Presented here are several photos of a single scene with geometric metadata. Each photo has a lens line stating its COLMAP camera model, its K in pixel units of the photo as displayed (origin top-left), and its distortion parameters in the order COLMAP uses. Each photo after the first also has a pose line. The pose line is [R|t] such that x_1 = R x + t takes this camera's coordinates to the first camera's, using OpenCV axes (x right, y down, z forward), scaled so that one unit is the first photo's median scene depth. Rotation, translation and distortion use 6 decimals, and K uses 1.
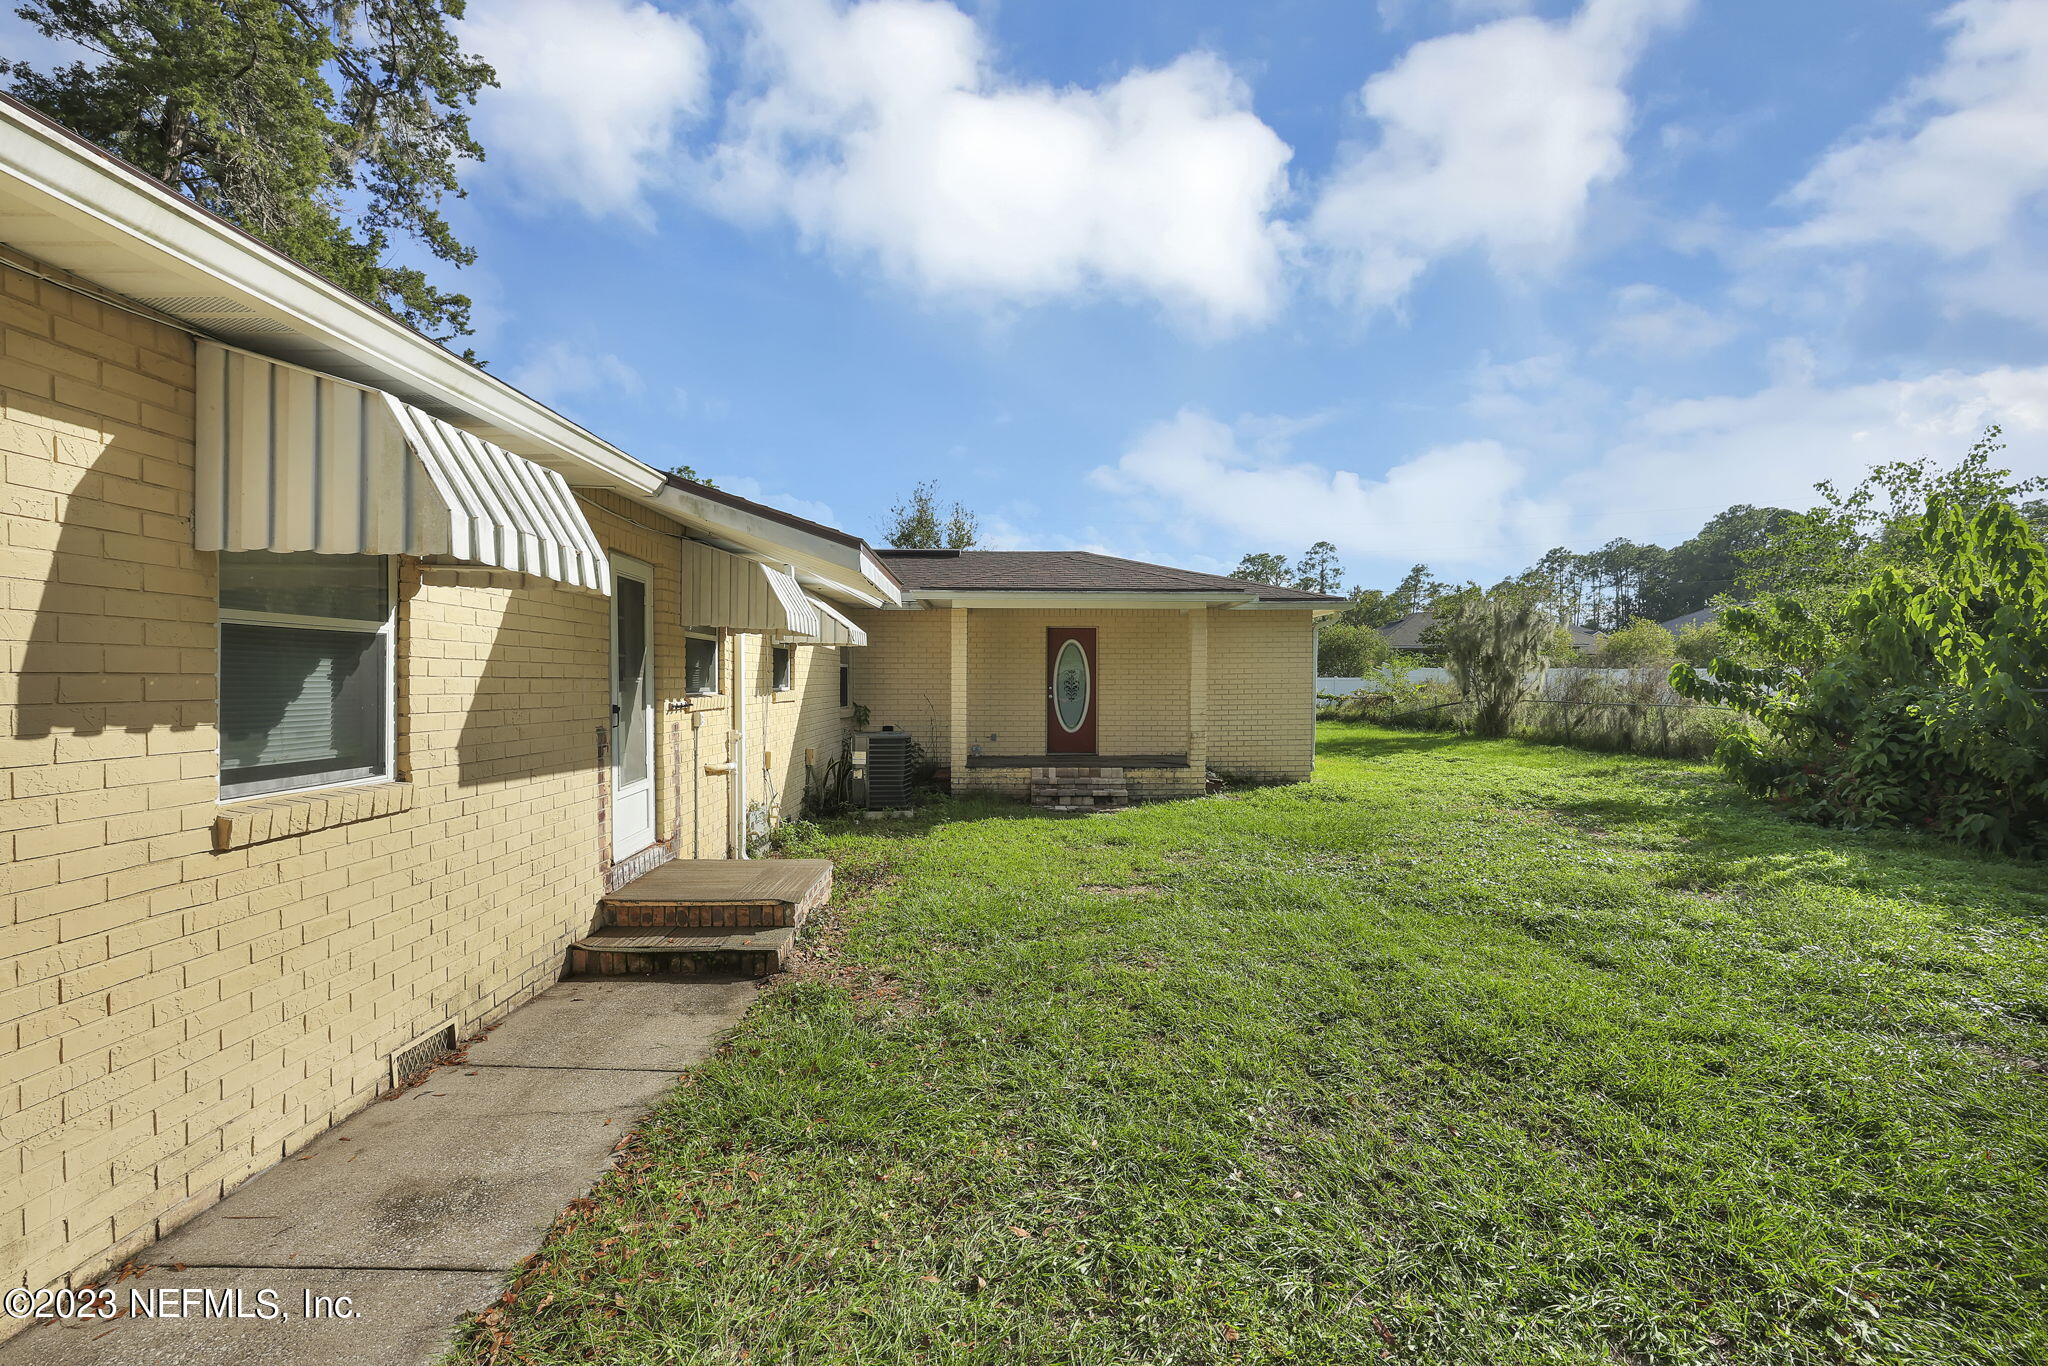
lens RADIAL K [[868.6, 0, 968.2], [0, 868.6, 682.0], [0, 0, 1]] dist [-0.001288, -0.000643]
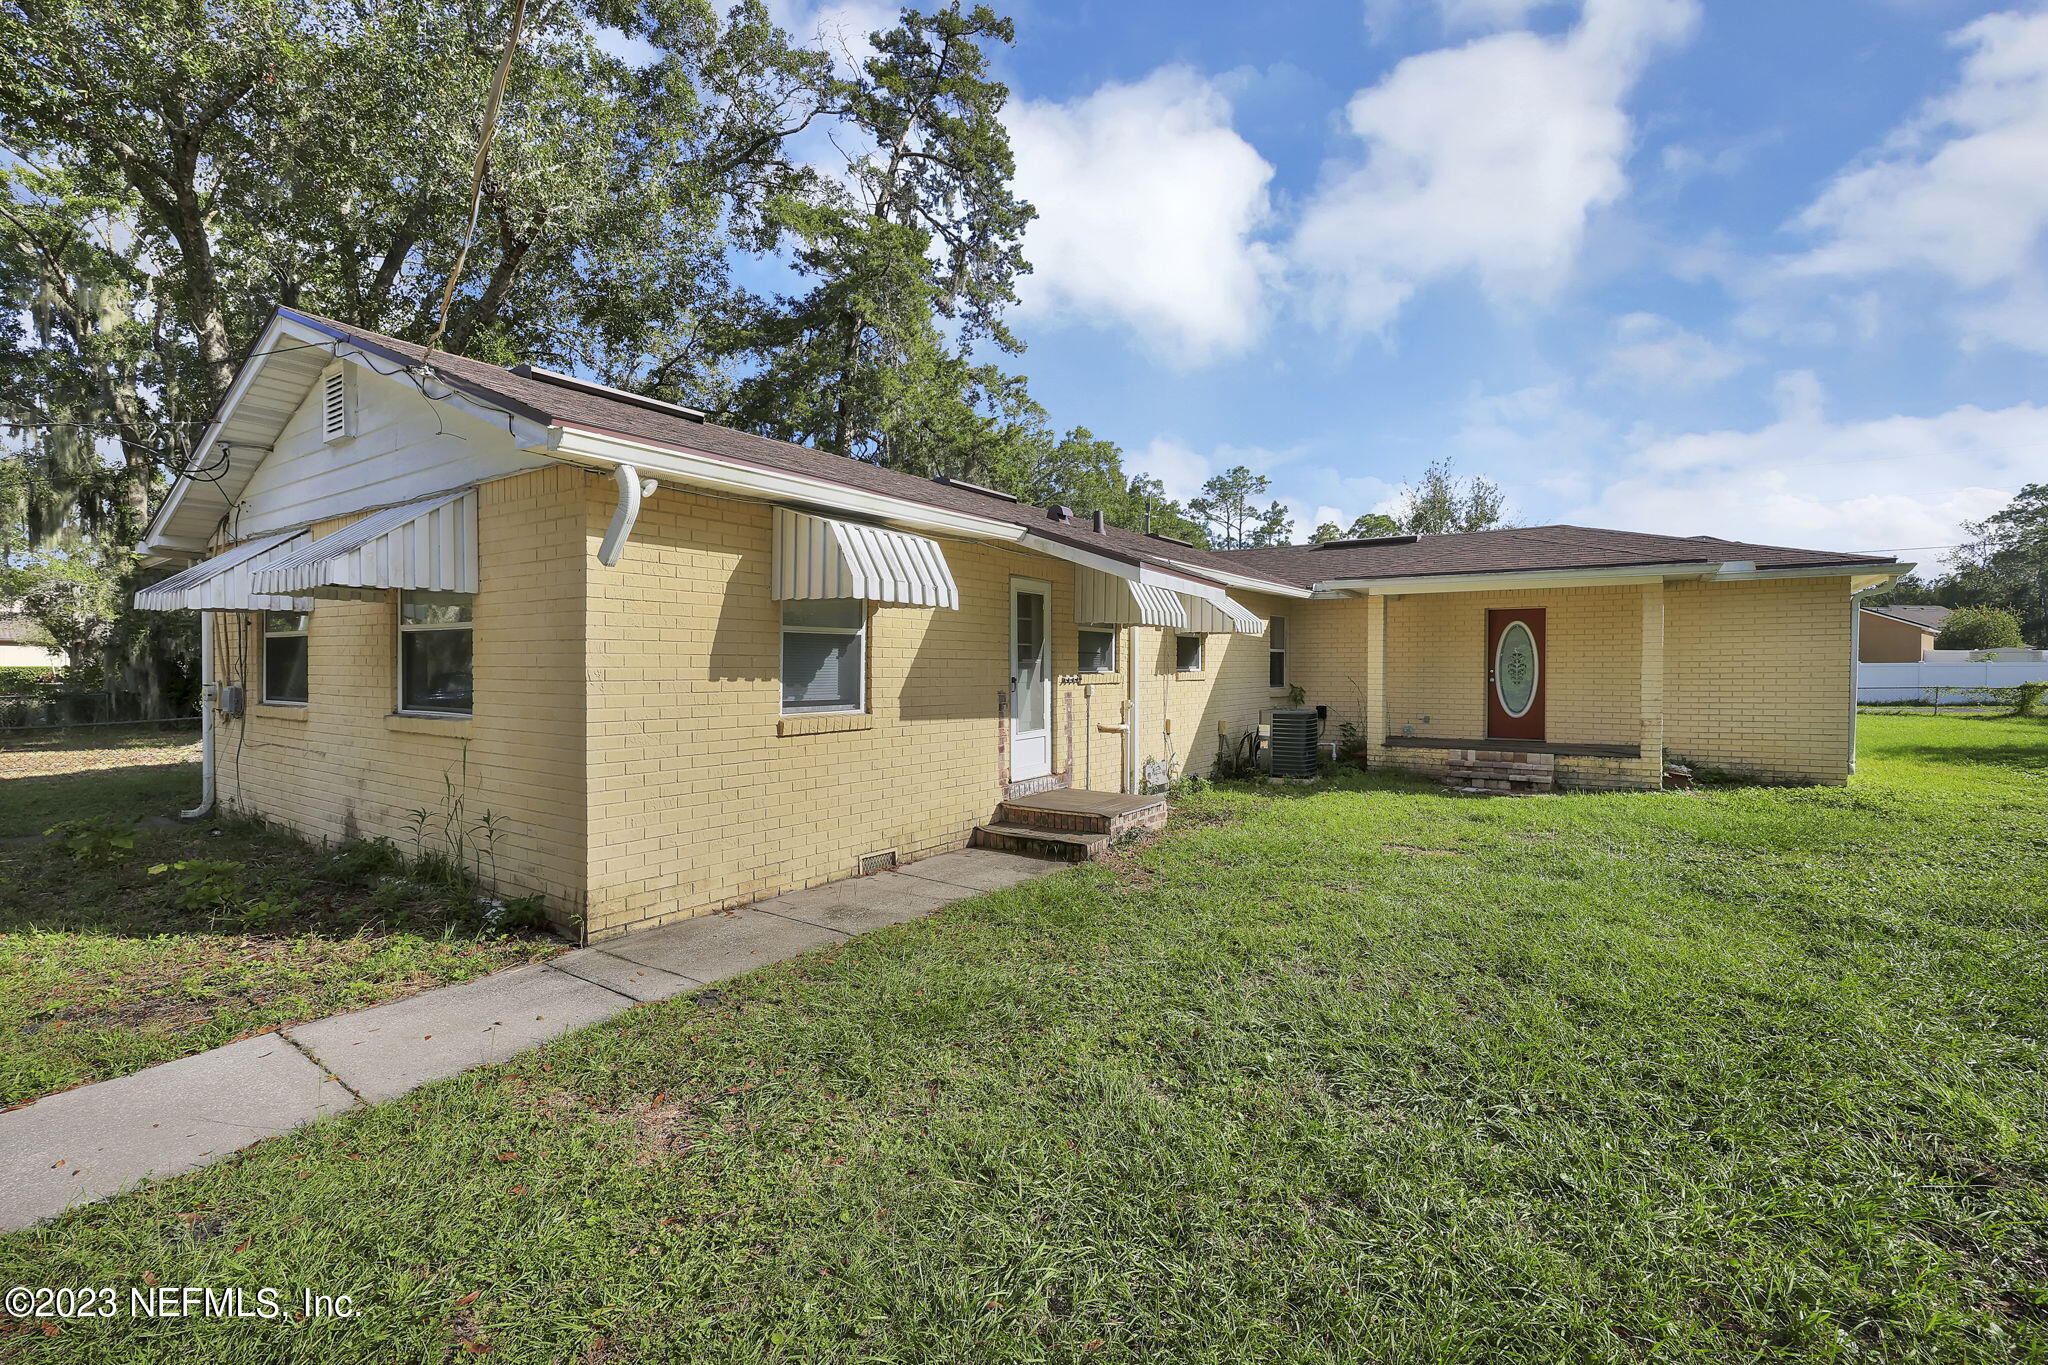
lens RADIAL K [[819.0, 0, 981.0], [0, 819.0, 657.4], [0, 0, 1]] dist [-0.012253, -0.000063]
pose [[0.812547, -0.006063, -0.582863, 0.304926], [-0.002092, 0.999909, -0.013316, 0.008675], [0.582891, 0.012039, 0.812461, -0.155768]]
